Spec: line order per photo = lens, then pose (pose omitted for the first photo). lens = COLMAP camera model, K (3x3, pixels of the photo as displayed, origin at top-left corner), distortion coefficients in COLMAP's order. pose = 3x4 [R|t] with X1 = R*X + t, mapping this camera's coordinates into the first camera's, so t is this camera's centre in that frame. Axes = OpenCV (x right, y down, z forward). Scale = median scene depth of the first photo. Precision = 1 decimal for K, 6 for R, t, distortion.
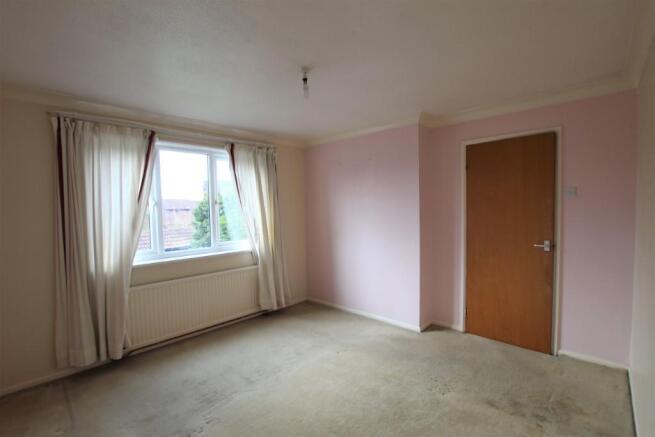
lens RADIAL K [[305.5, 0, 330.7], [0, 305.5, 219.6], [0, 0, 1]] dist [-0.026945, 0.000246]
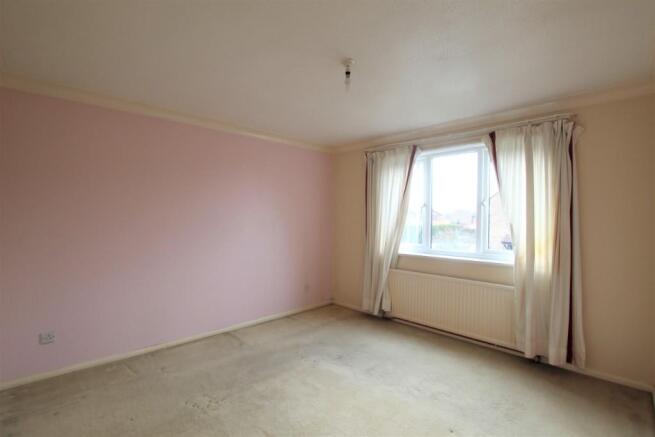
lens RADIAL K [[305.5, 0, 330.7], [0, 305.5, 219.6], [0, 0, 1]] dist [-0.026945, 0.000246]
pose [[-0.047261, 0.031164, -0.998396, 0.628866], [-0.048769, 0.998249, 0.033468, -0.019553], [0.997691, 0.050273, -0.045659, 0.713849]]
